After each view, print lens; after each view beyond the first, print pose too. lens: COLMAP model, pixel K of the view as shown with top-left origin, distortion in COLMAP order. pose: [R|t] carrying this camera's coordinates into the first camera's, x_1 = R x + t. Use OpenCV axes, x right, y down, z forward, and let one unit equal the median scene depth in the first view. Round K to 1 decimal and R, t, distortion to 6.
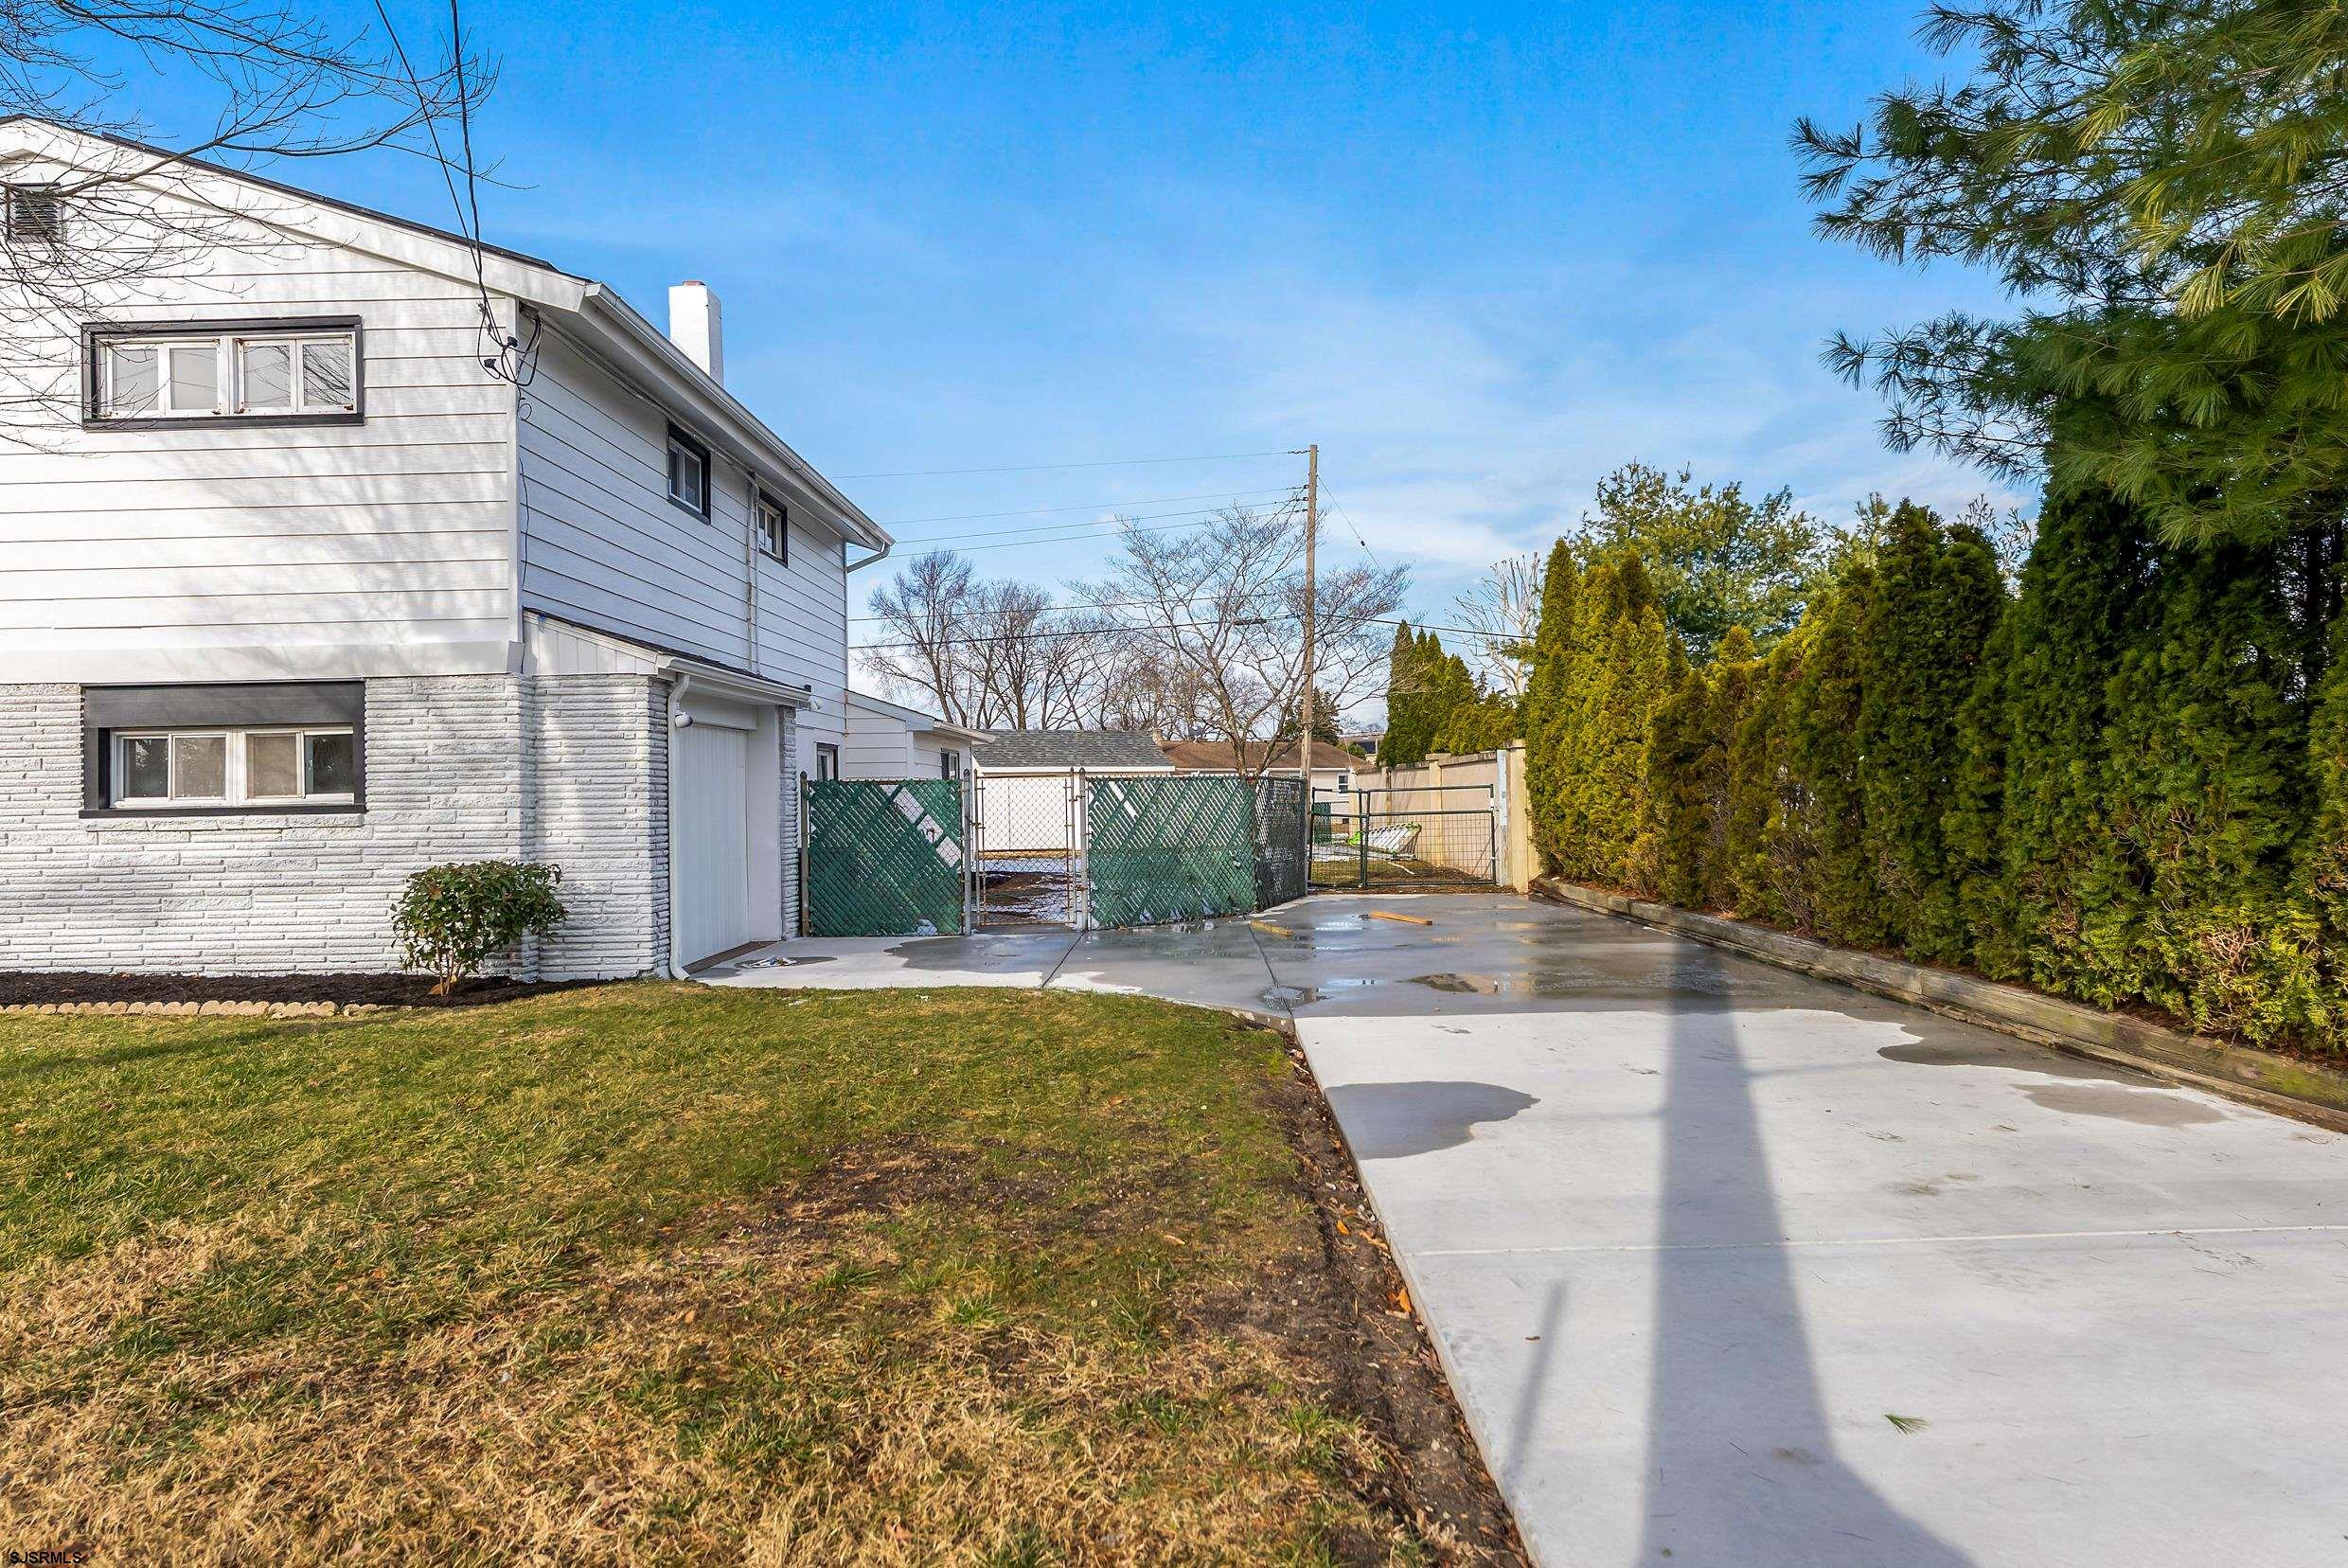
lens RADIAL K [[1262.4, 0, 1179.8], [0, 1262.4, 801.8], [0, 0, 1]] dist [0.001890, -0.001324]
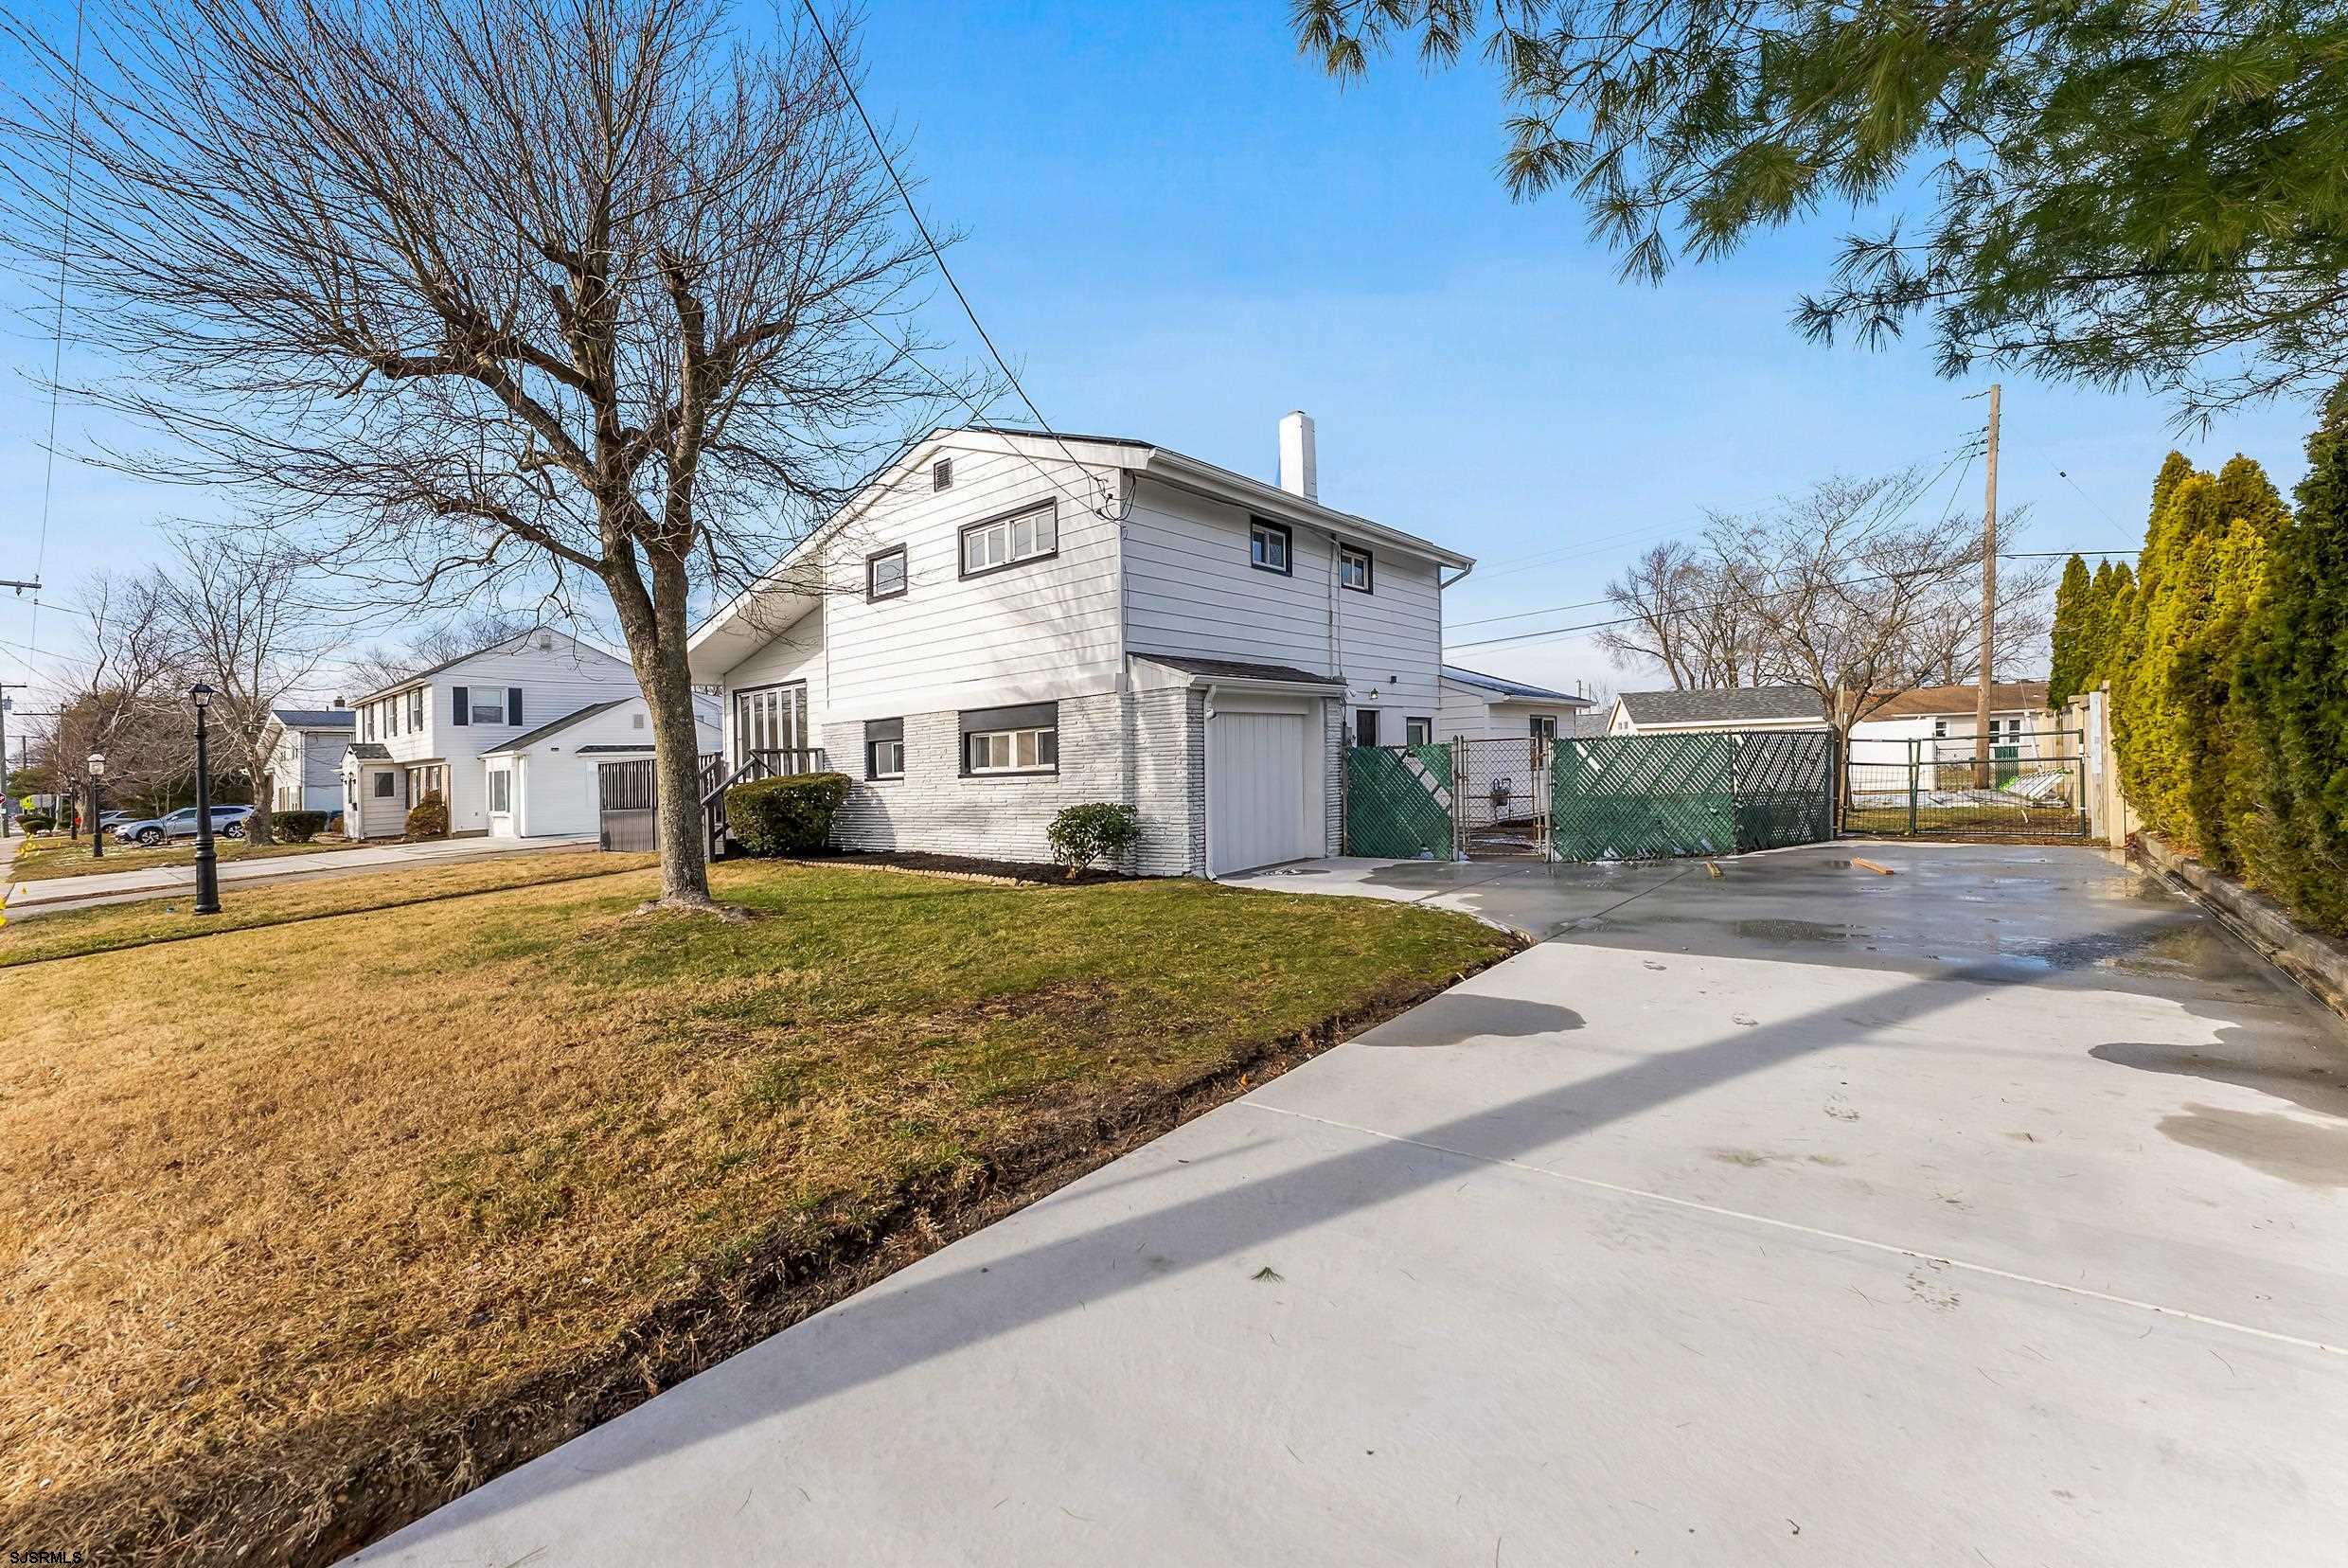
lens RADIAL K [[952.0, 0, 1187.4], [0, 952.0, 778.7], [0, 0, 1]] dist [-0.001554, -0.000164]
pose [[0.773897, -0.002318, -0.633307, 0.346161], [0.019891, 0.999589, 0.020648, -0.009892], [0.632999, -0.028577, 0.773625, 0.067199]]
